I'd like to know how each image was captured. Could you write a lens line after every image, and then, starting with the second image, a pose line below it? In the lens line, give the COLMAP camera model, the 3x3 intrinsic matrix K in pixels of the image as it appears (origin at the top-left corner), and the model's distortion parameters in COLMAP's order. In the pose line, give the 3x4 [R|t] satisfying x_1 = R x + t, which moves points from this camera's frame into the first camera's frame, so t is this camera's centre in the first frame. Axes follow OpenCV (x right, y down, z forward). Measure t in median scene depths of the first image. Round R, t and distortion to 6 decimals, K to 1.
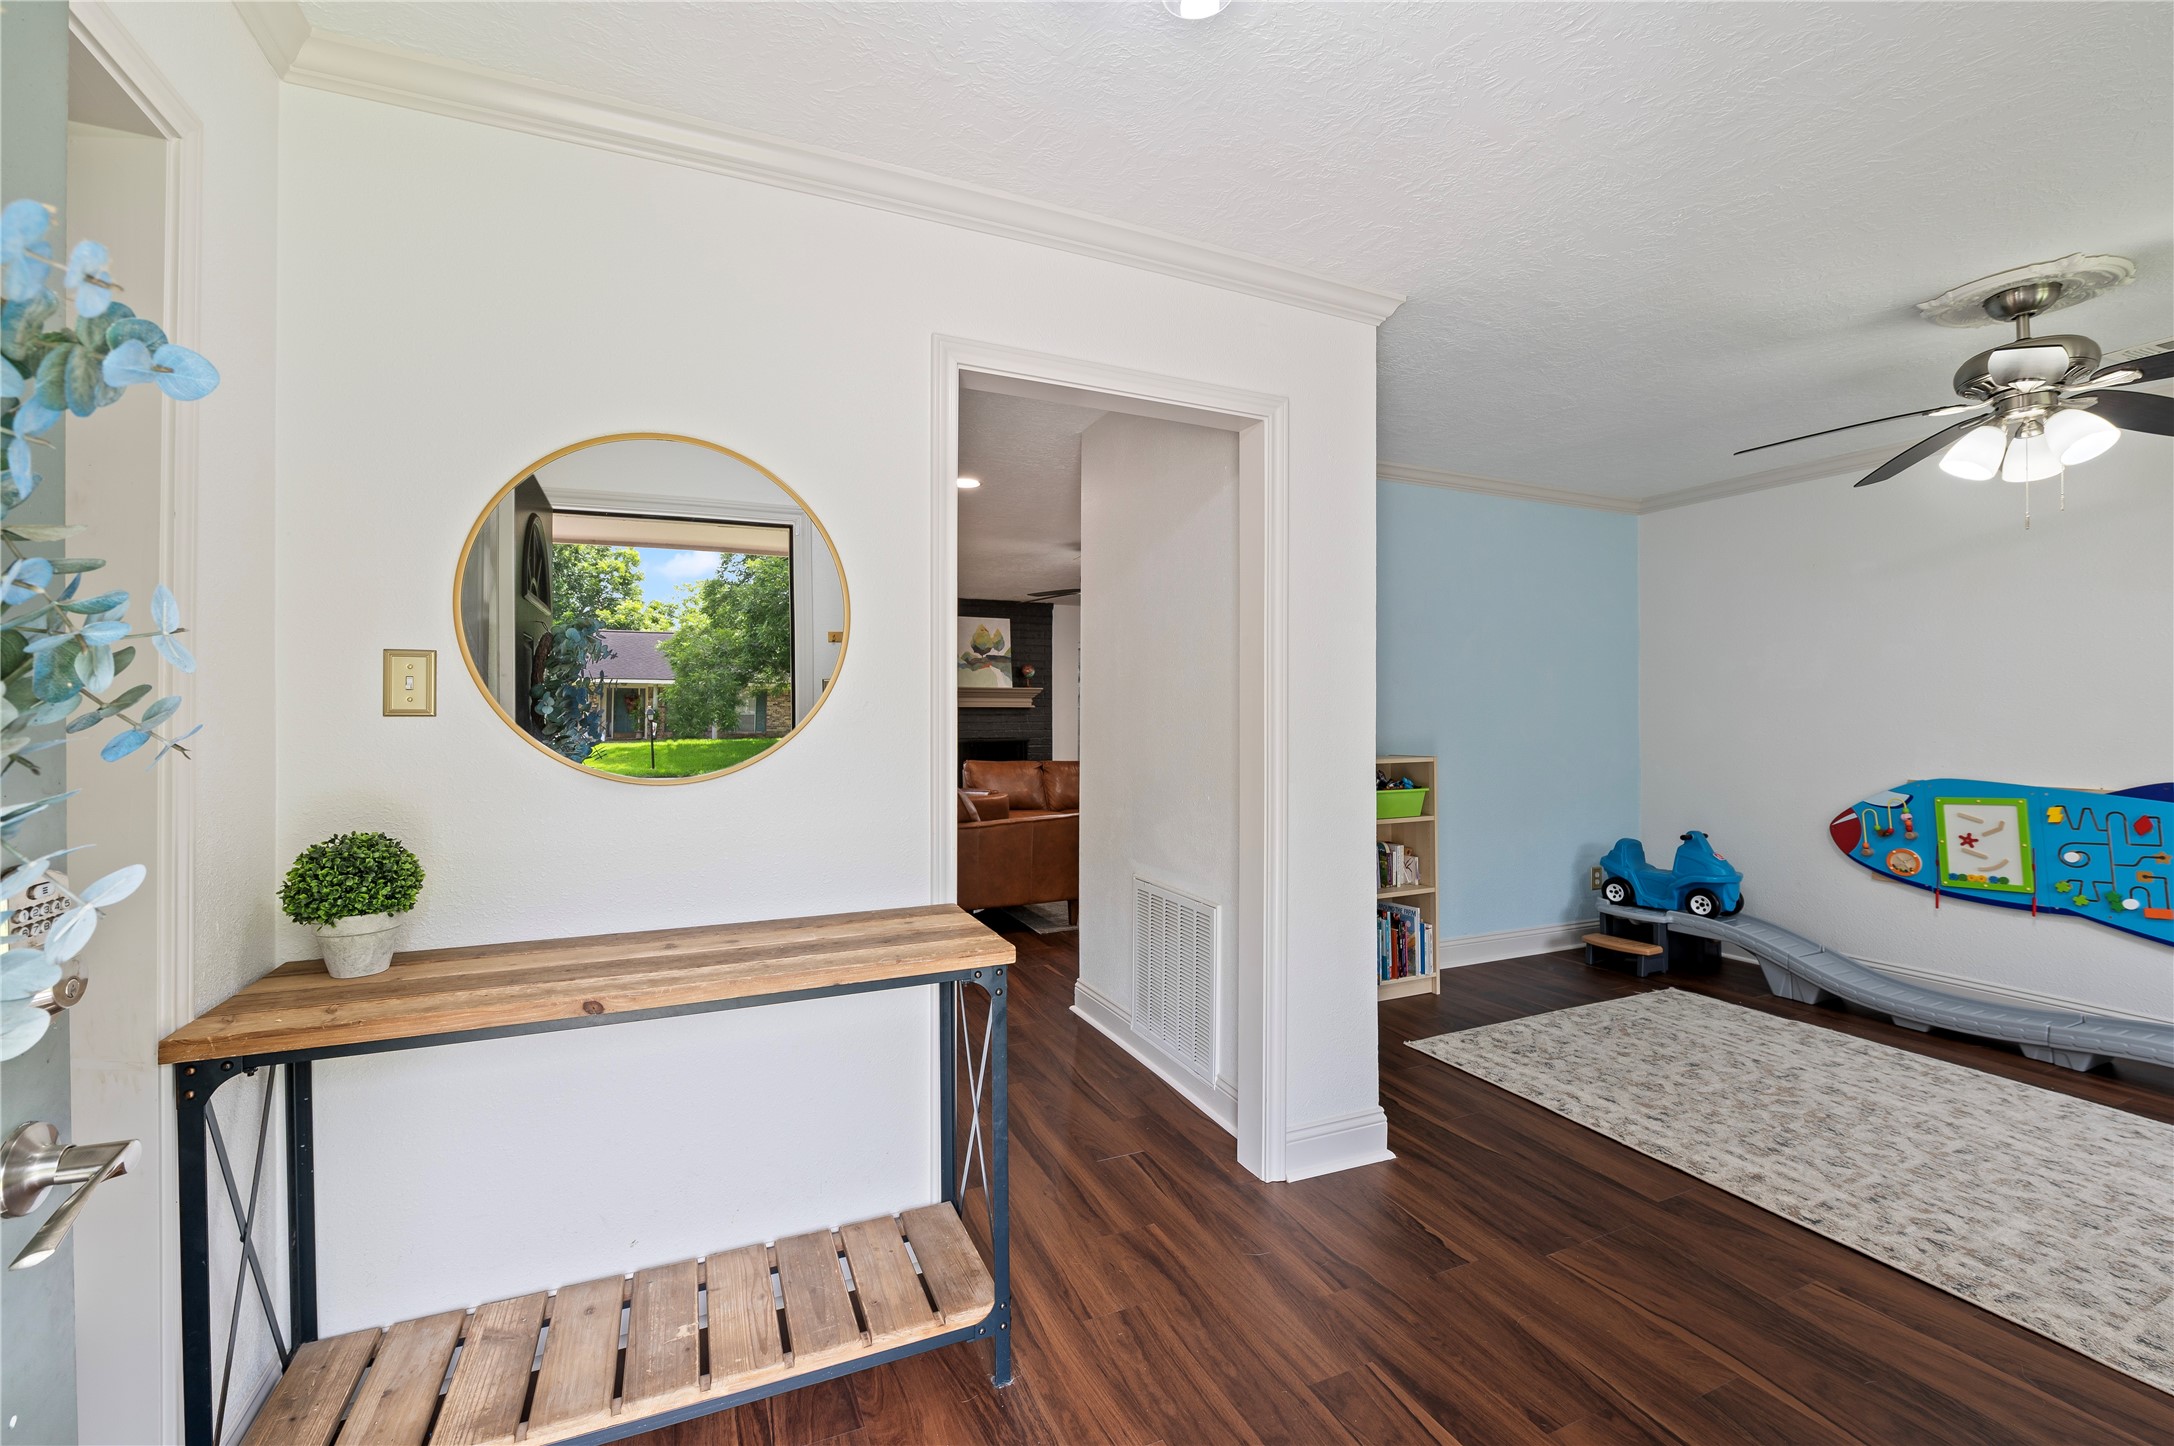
lens RADIAL K [[909.3, 0, 1088.0], [0, 909.3, 720.1], [0, 0, 1]] dist [-0.007480, 0.000258]
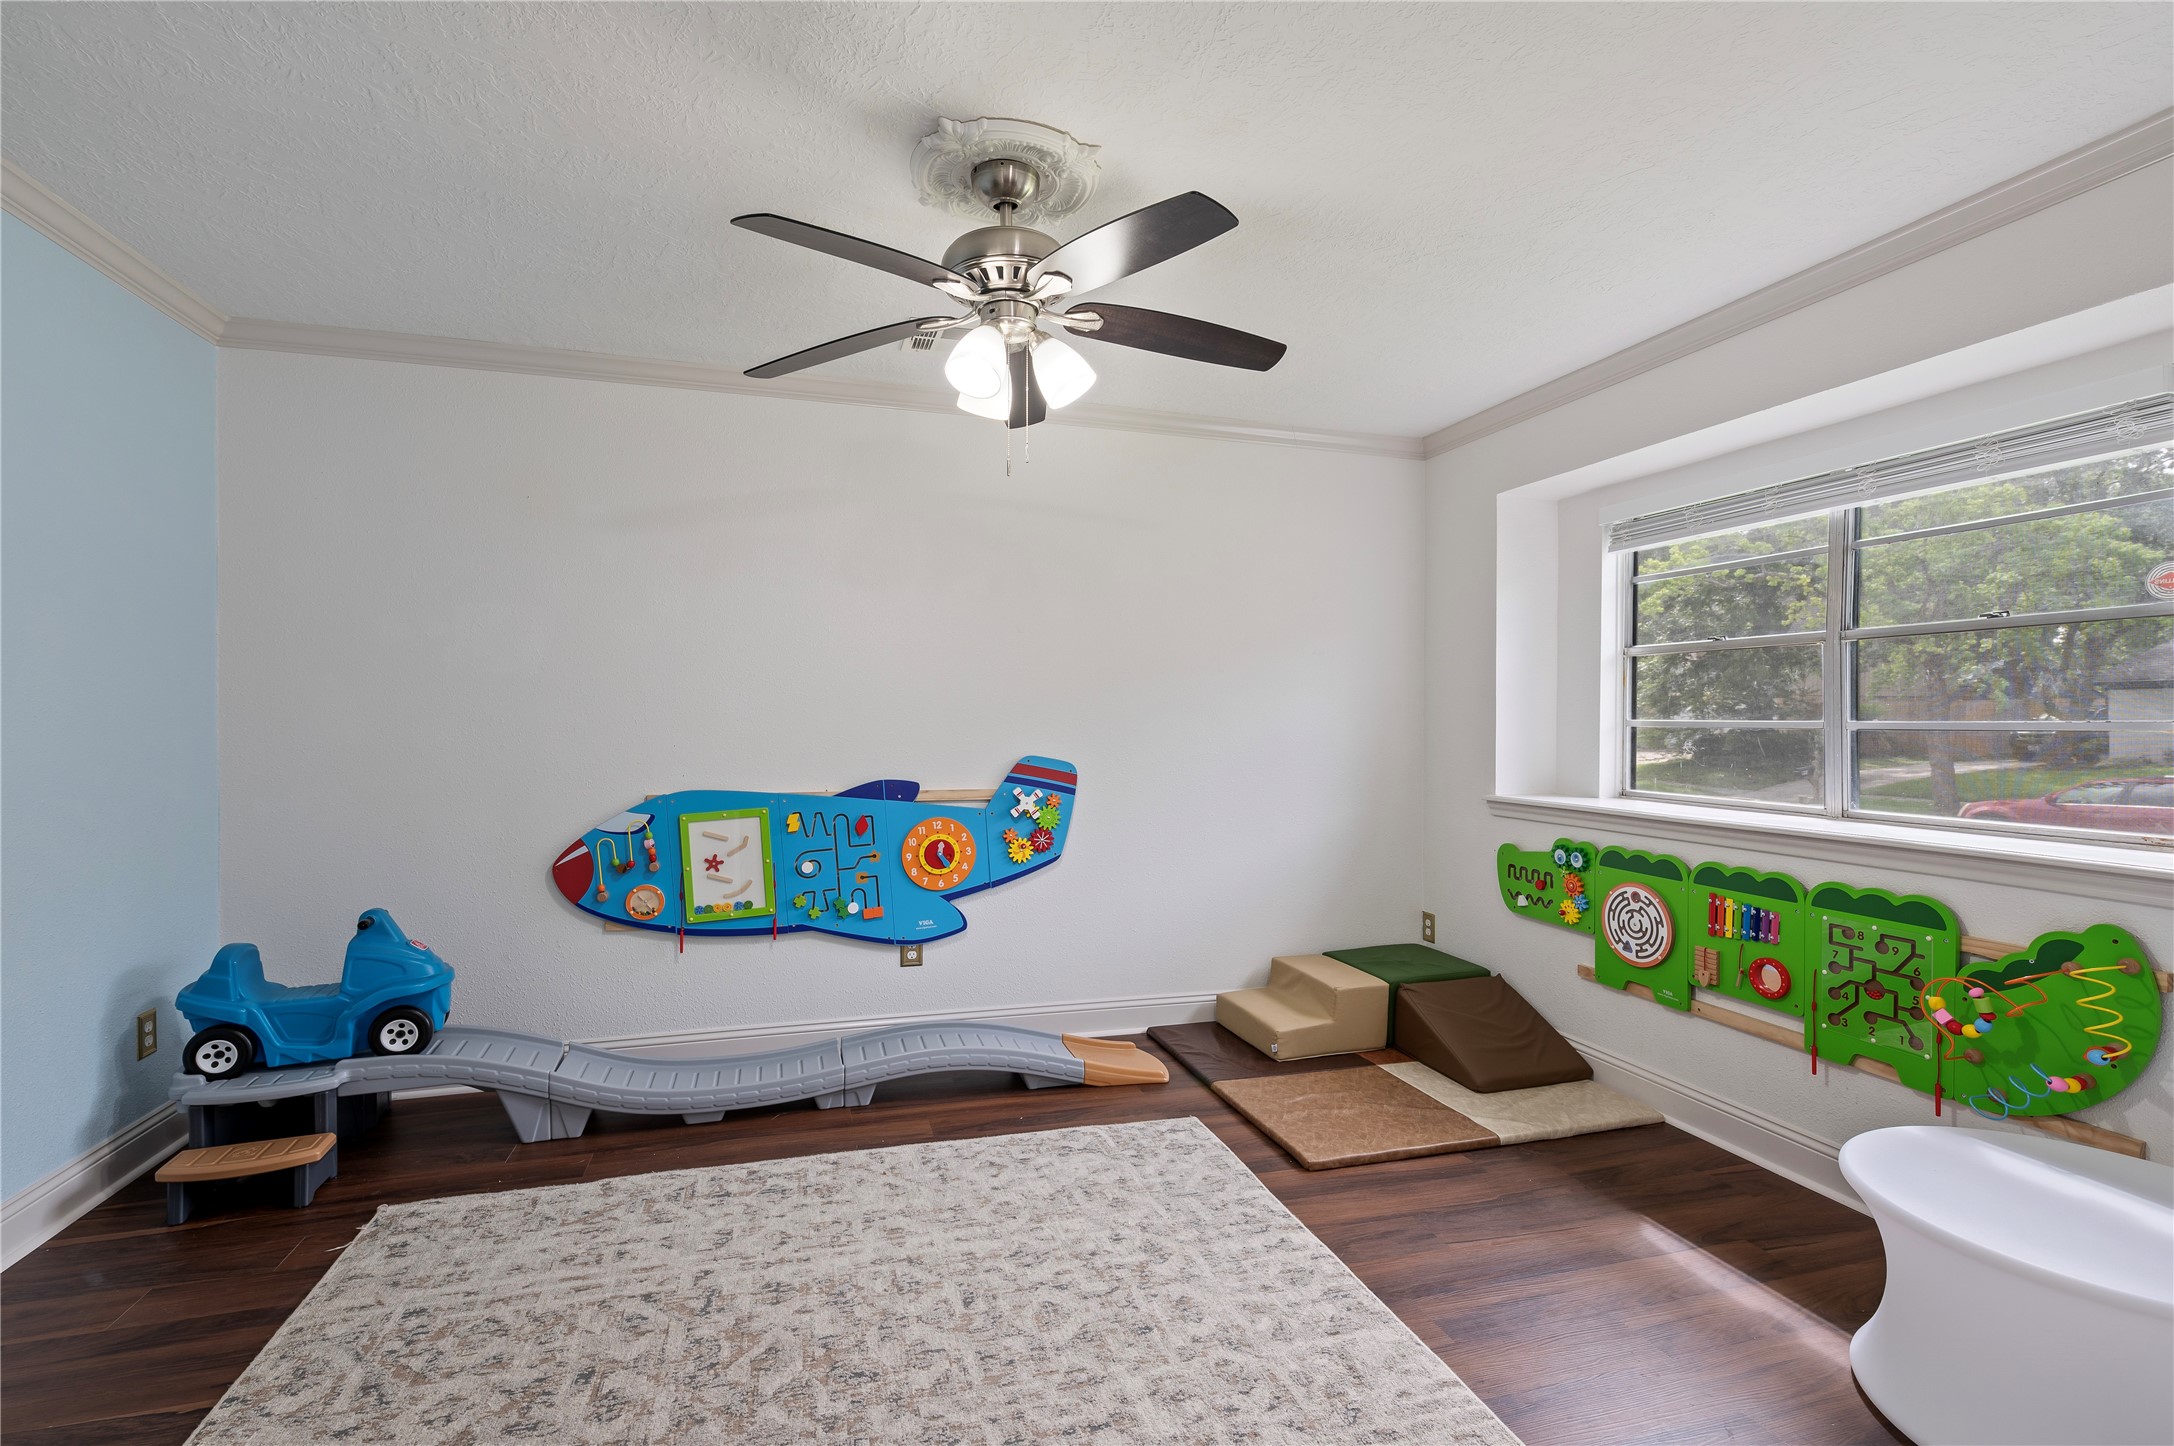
lens RADIAL K [[990.8, 0, 1081.7], [0, 990.8, 719.7], [0, 0, 1]] dist [-0.009298, -0.000678]
pose [[0.138352, -0.001523, 0.990382, 0.130711], [0.004056, 0.999991, 0.000972, 0.001747], [-0.990375, 0.003882, 0.138357, 0.573291]]
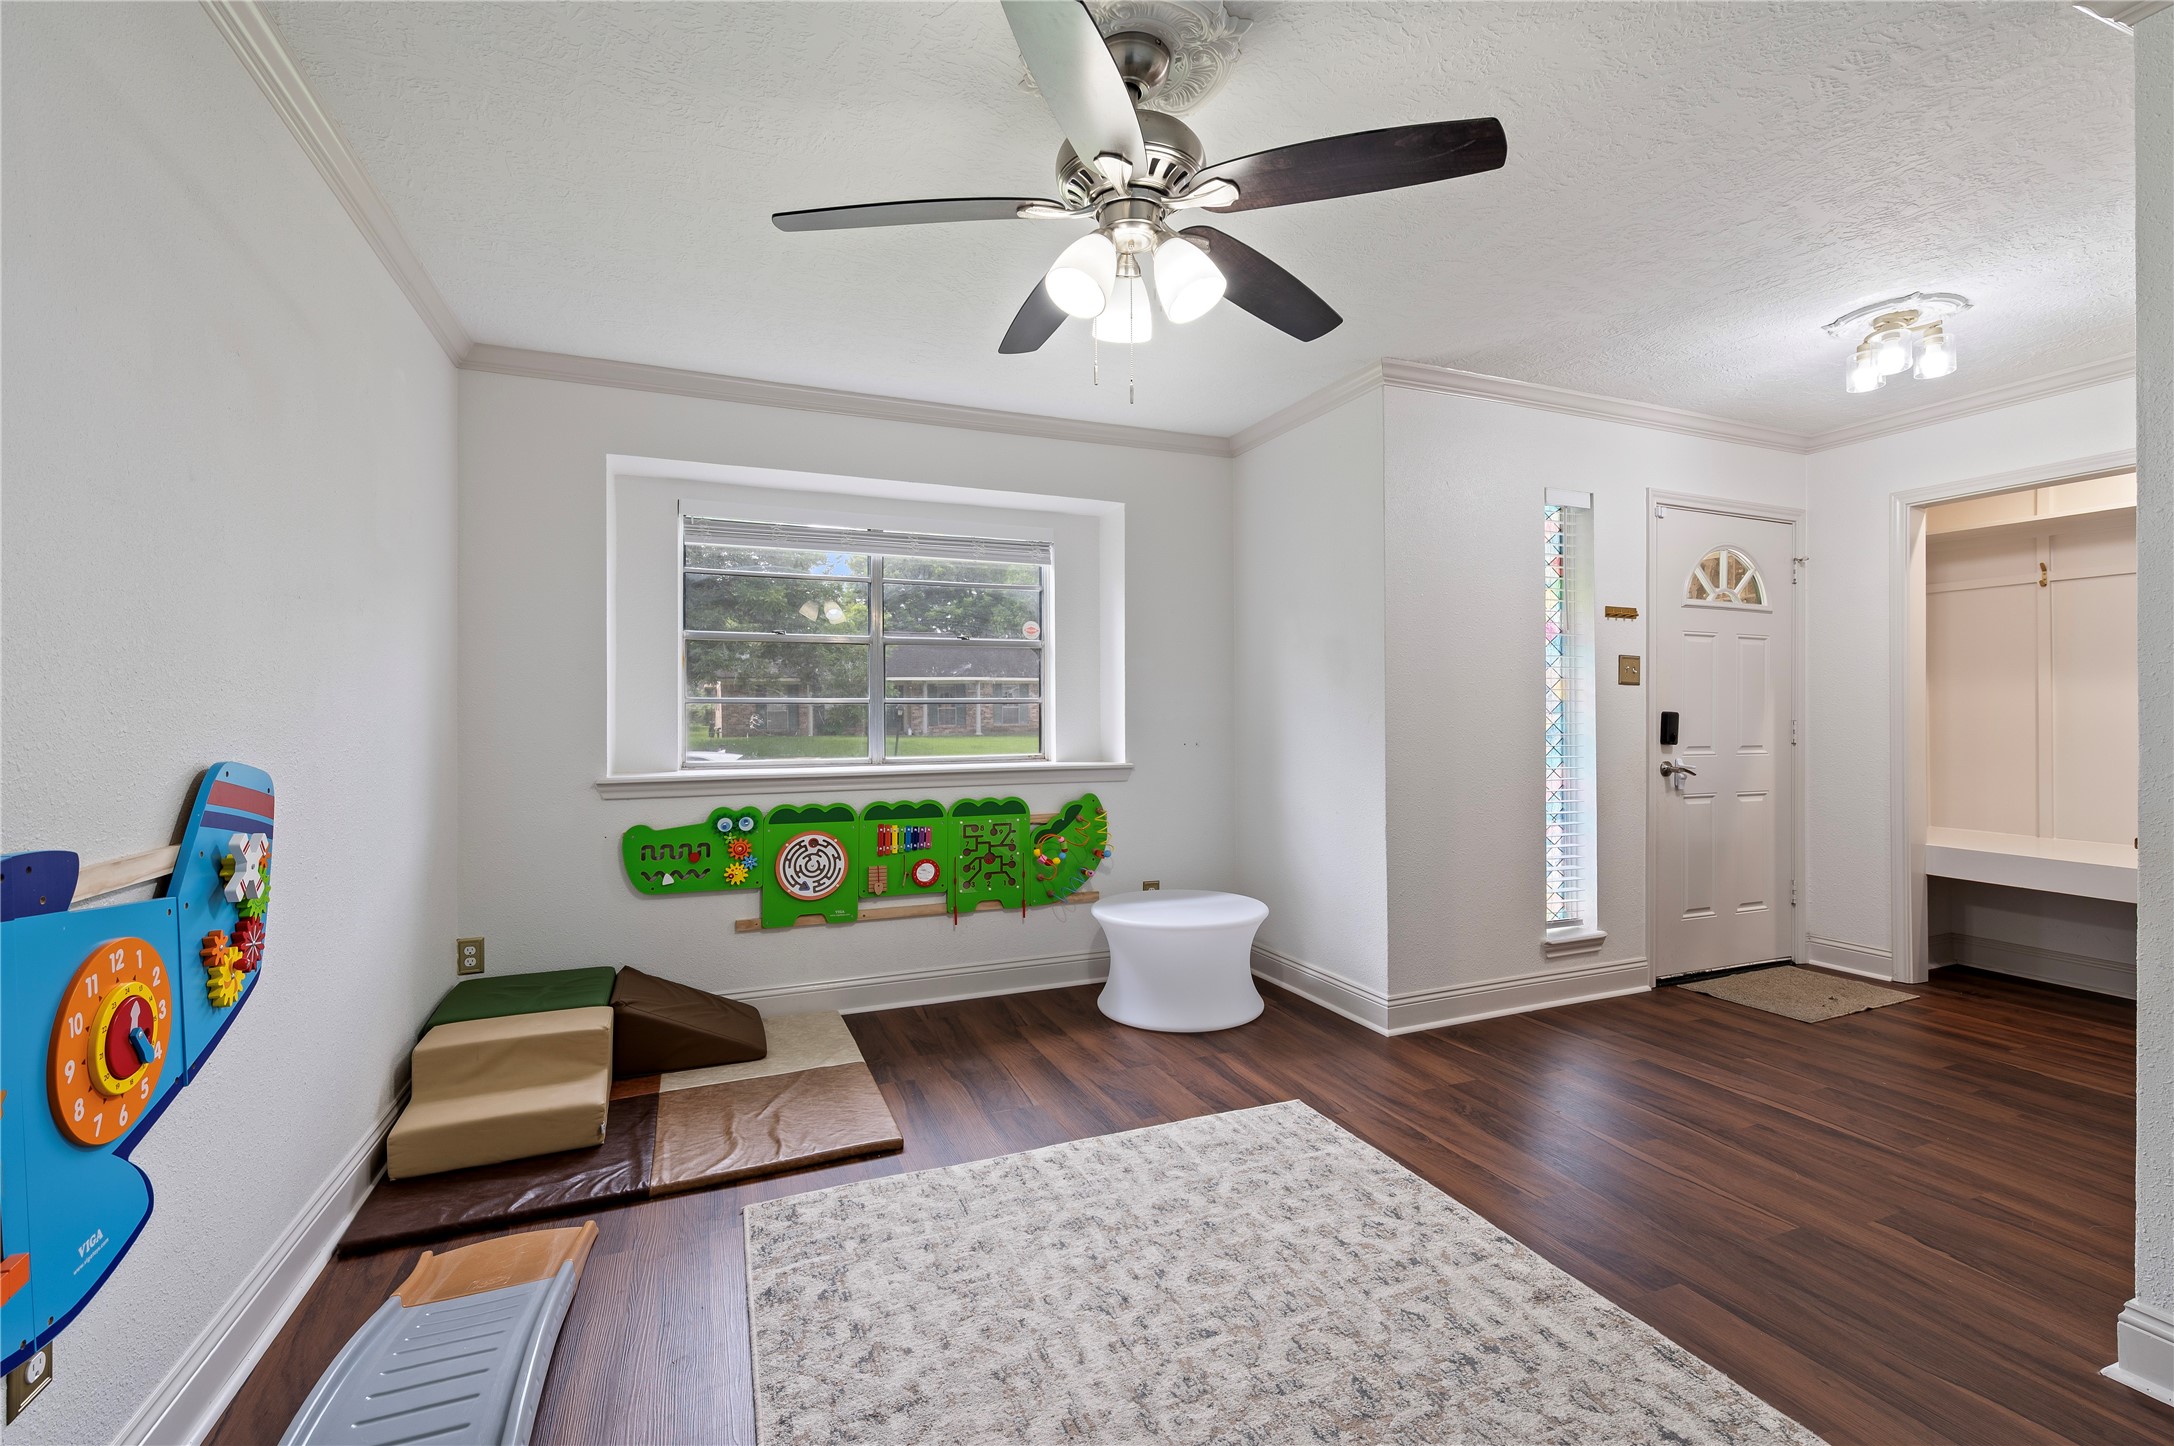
lens RADIAL K [[909.3, 0, 1126.2], [0, 909.3, 711.2], [0, 0, 1]] dist [-0.007480, 0.000258]
pose [[-0.999848, 0.004424, 0.016870, 0.729971], [0.004531, 0.999970, 0.006319, 0.016389], [-0.016842, 0.006394, -0.999838, 1.193500]]
